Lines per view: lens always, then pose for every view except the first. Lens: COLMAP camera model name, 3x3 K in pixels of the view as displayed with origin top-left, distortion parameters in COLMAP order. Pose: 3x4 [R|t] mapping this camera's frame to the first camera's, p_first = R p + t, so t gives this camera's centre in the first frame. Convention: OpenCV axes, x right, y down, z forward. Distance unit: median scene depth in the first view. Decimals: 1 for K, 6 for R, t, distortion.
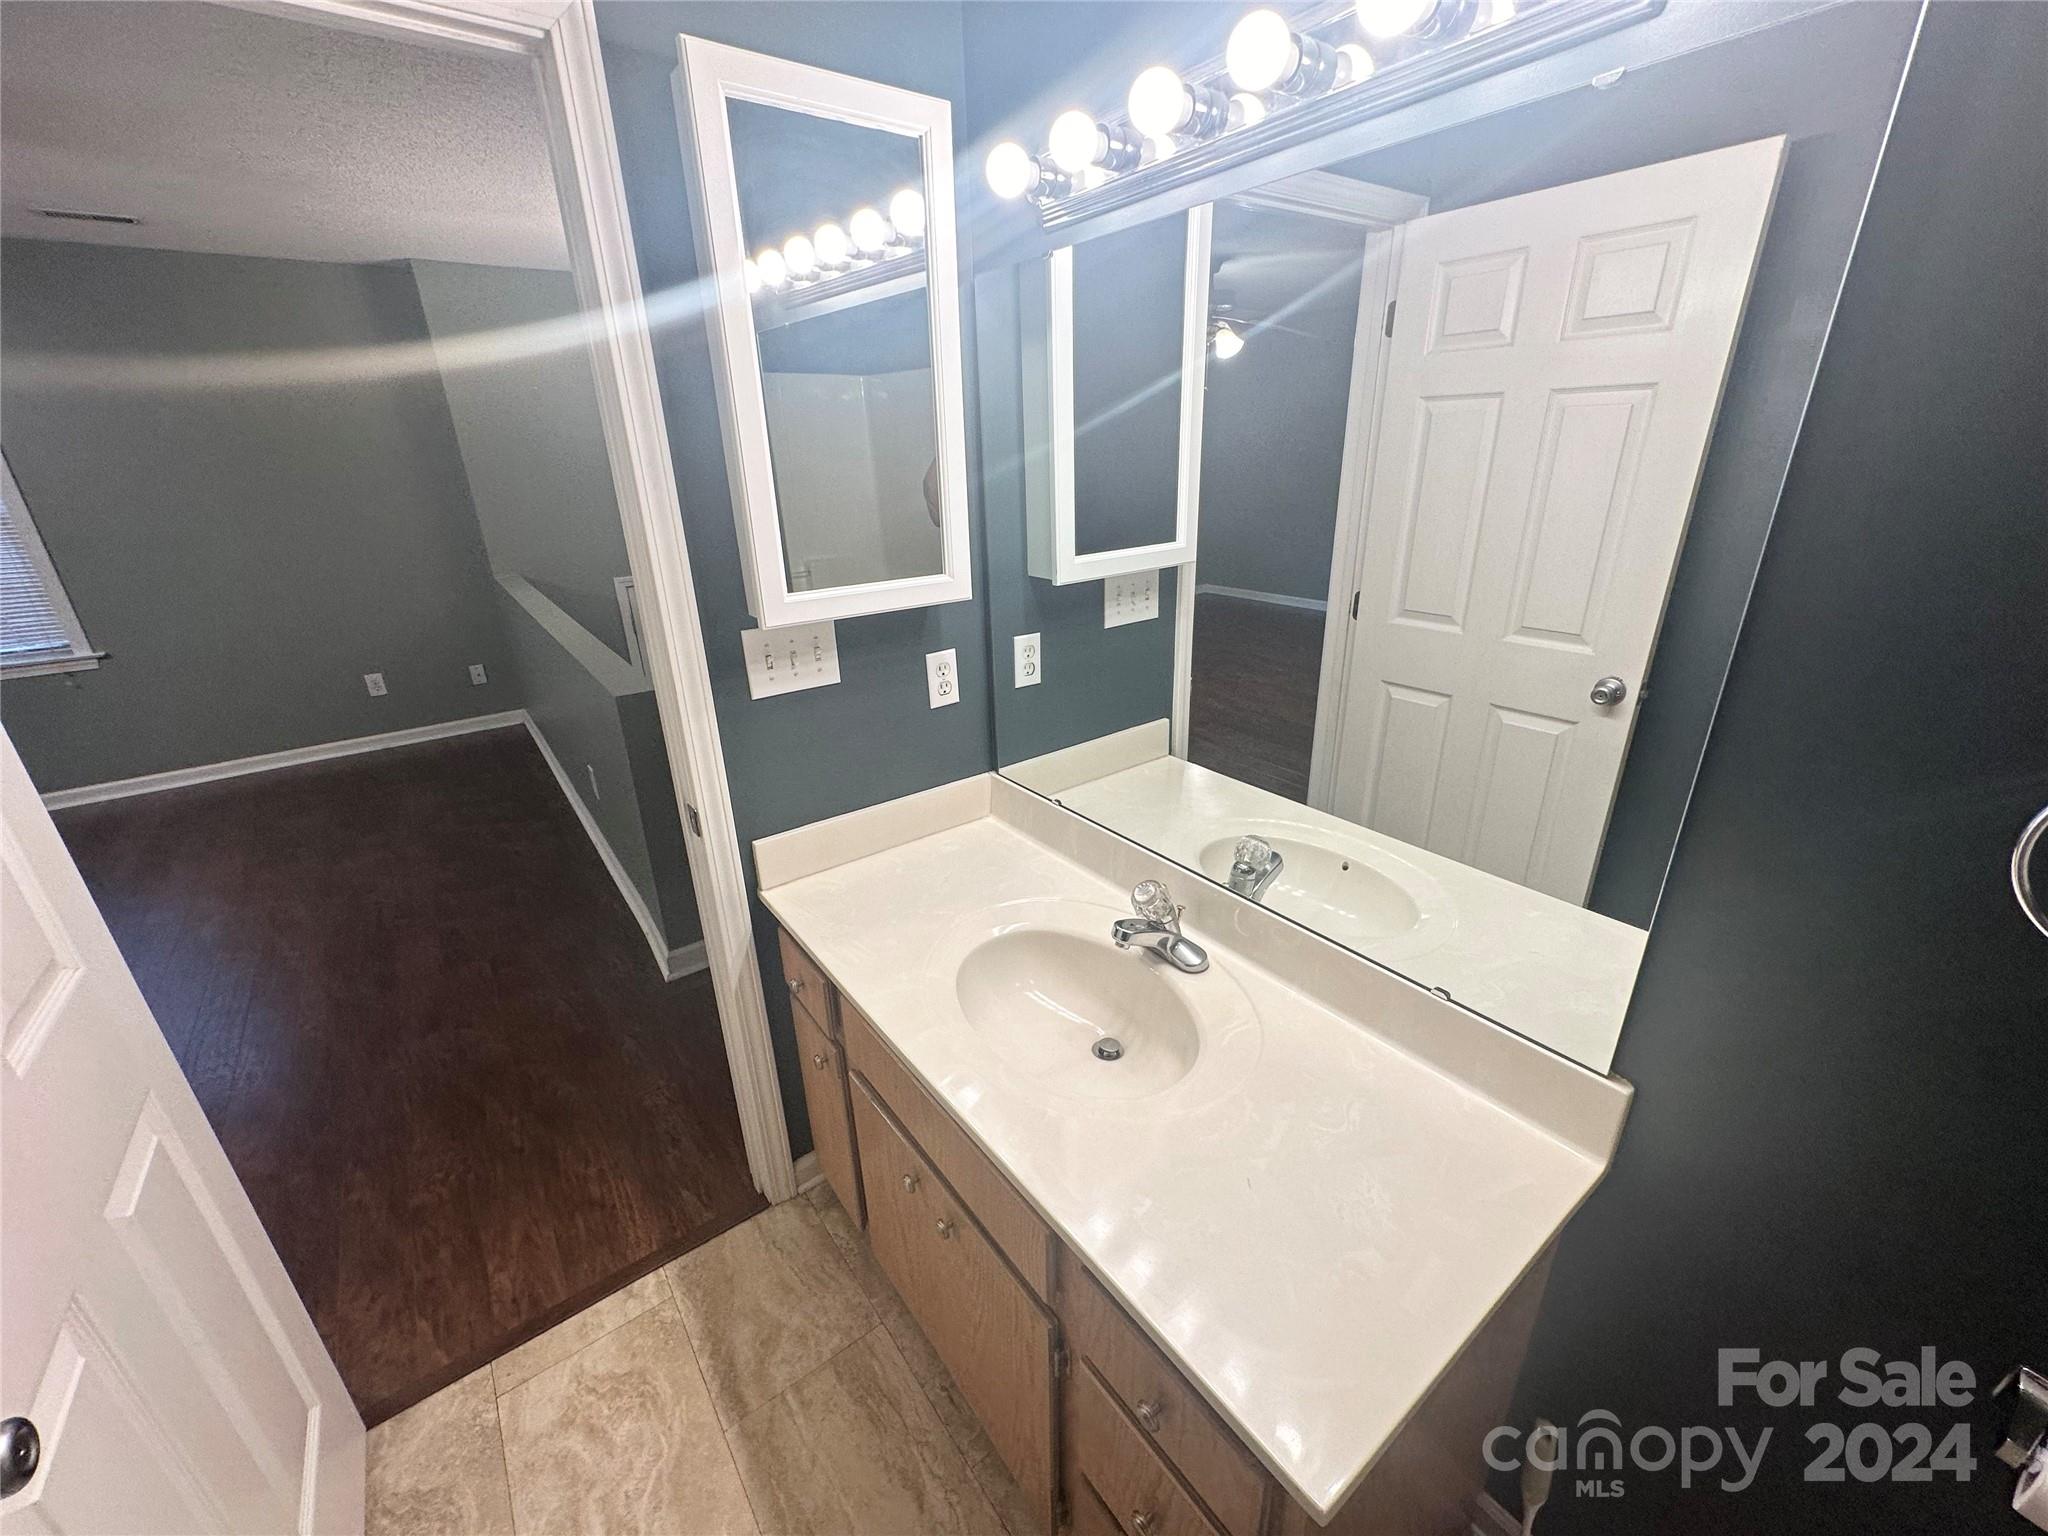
lens RADIAL K [[815.6, 0, 1022.7], [0, 815.6, 768.8], [0, 0, 1]] dist [-0.000028, 0.000207]
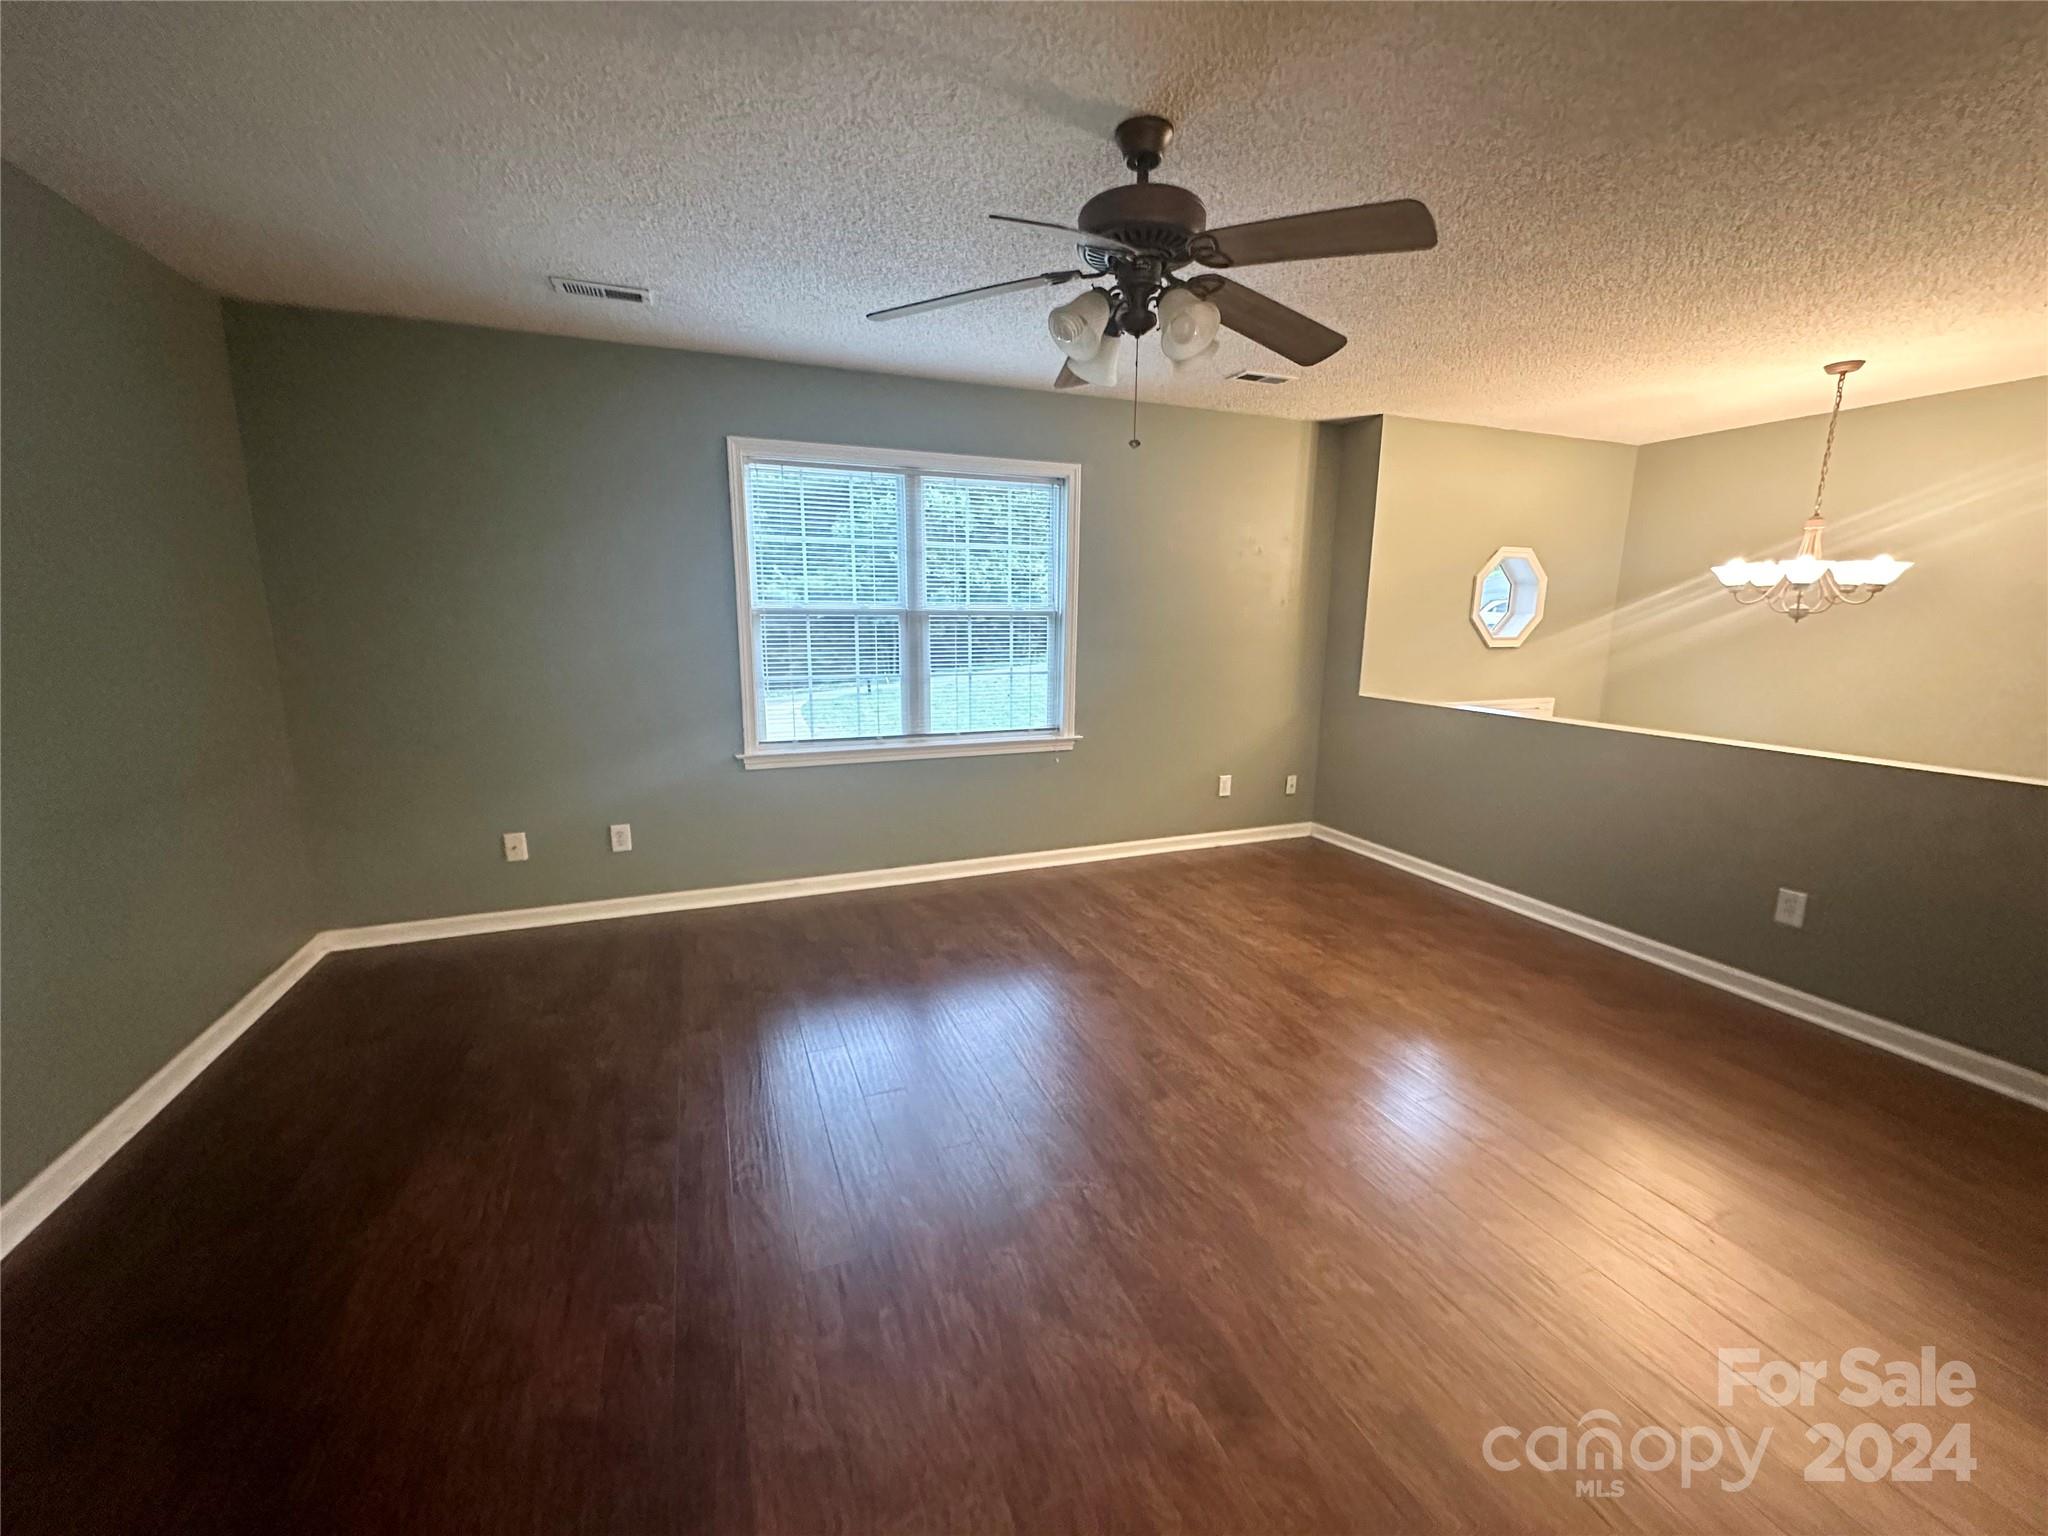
lens RADIAL K [[809.8, 0, 1024.5], [0, 809.8, 778.7], [0, 0, 1]] dist [0.000492, 0.000028]
pose [[0.964806, 0.085182, -0.248784, -0.783897], [-0.126603, 0.979683, -0.155539, 0.085124], [0.230480, 0.181562, 0.955989, -0.067352]]
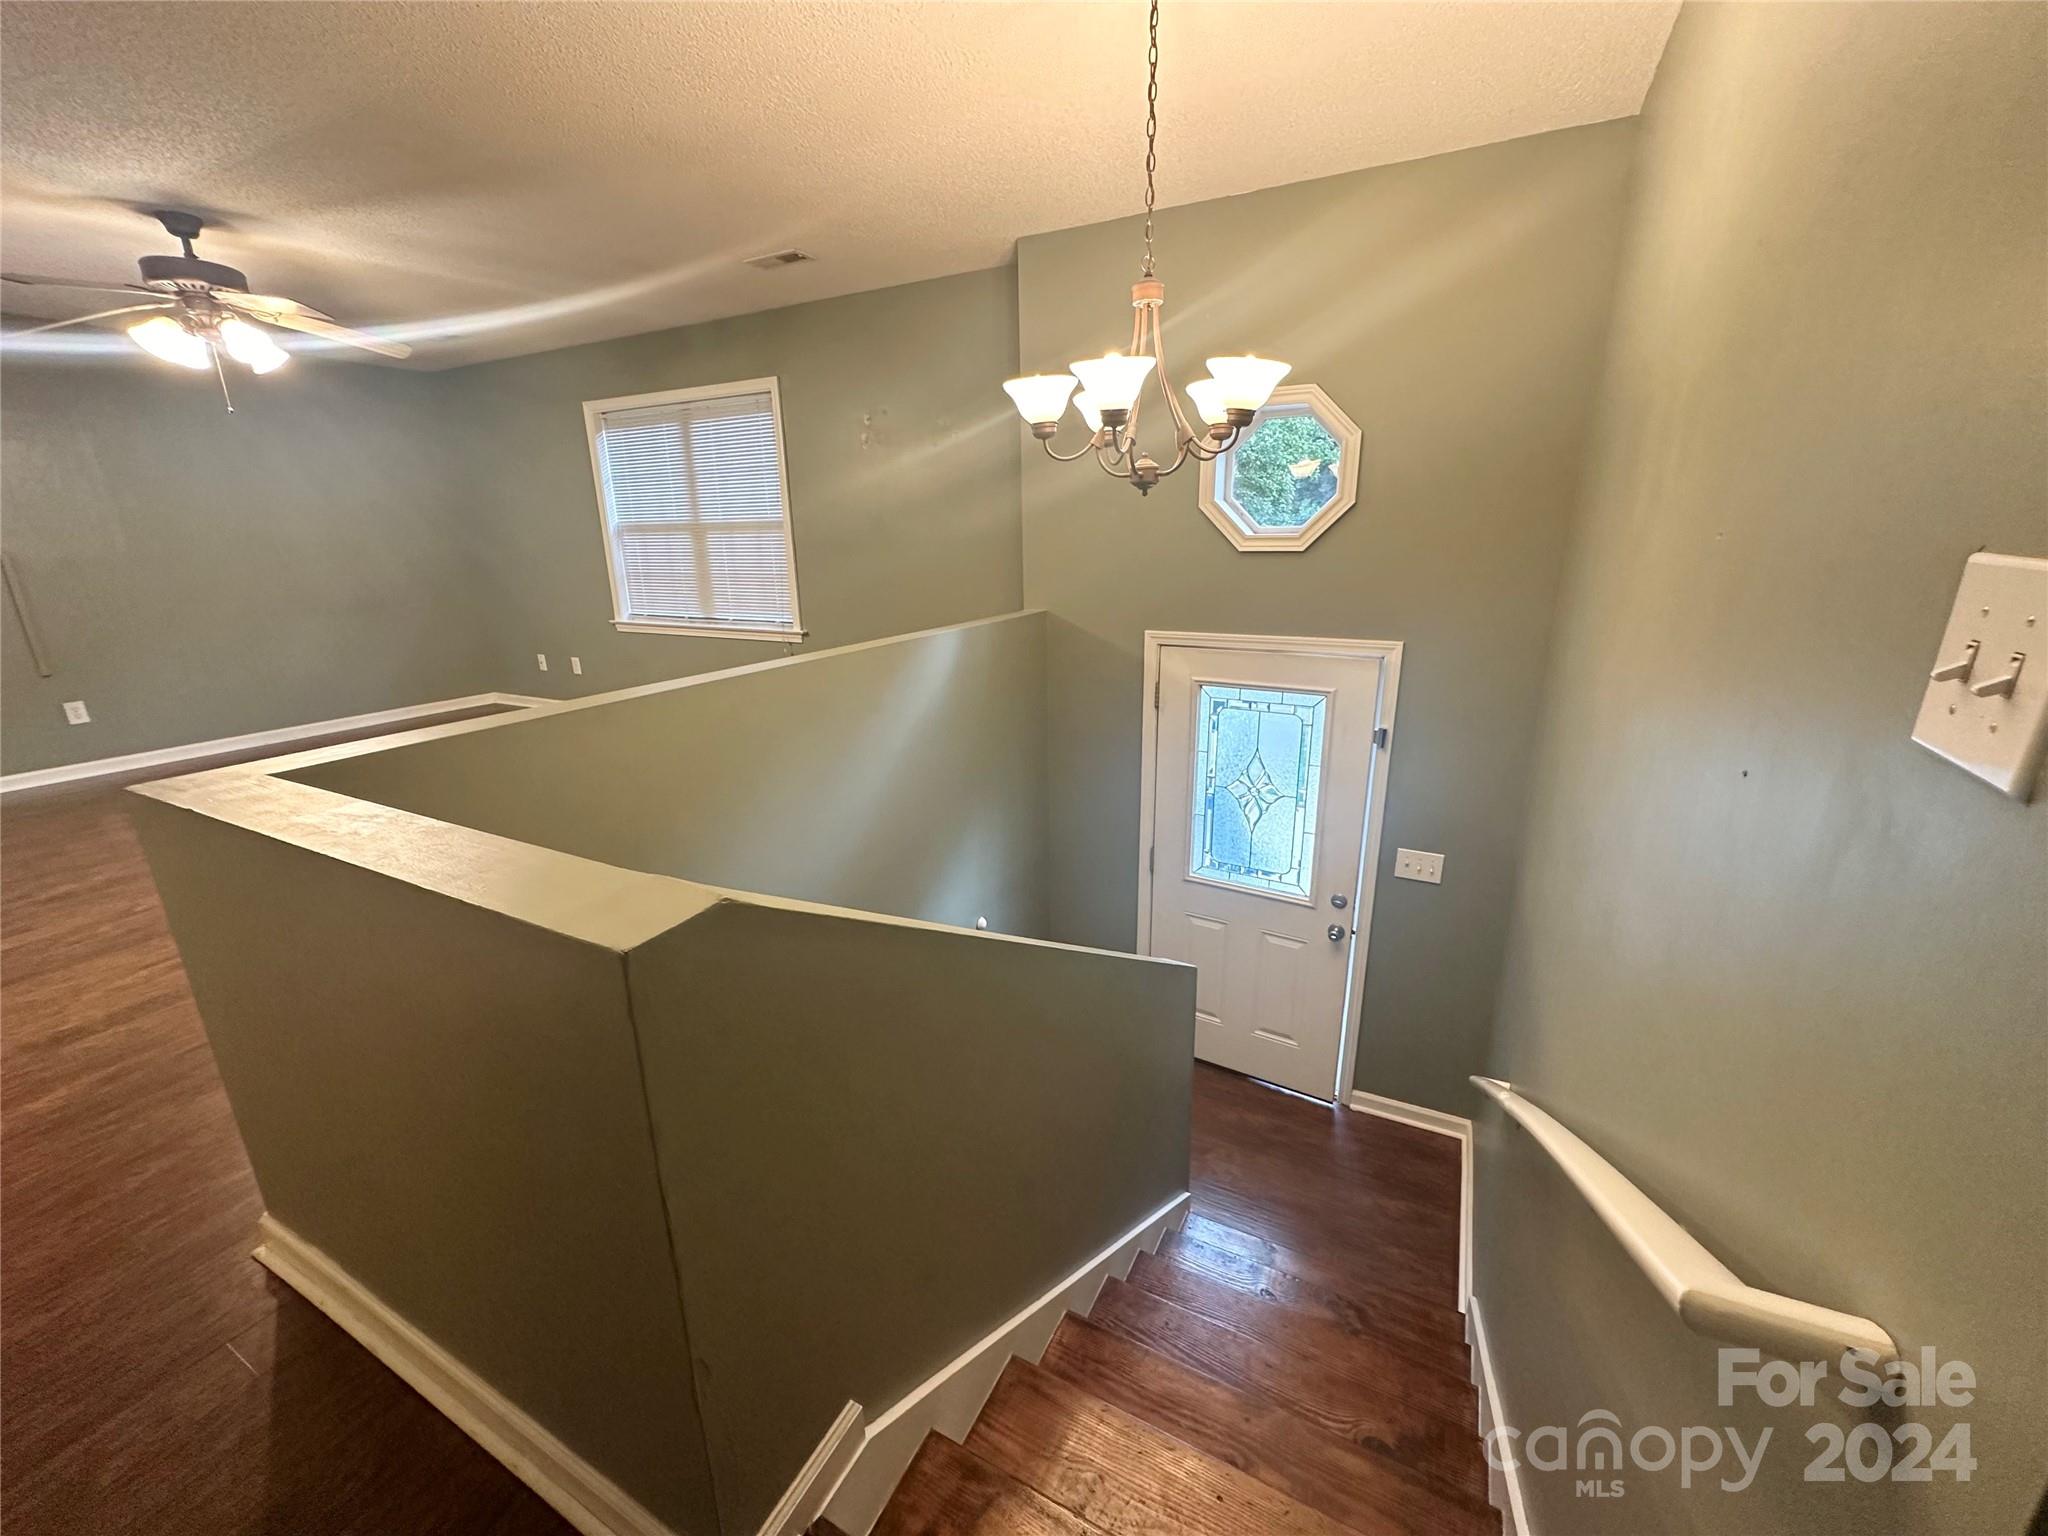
lens RADIAL K [[814.1, 0, 1024.0], [0, 814.1, 768.0], [0, 0, 1]] dist [-0.004767, -0.000030]
pose [[0.427265, 0.272977, -0.861933, 0.122483], [-0.332631, 0.933929, 0.130892, -0.189263], [0.840715, 0.230780, 0.489836, 0.616932]]
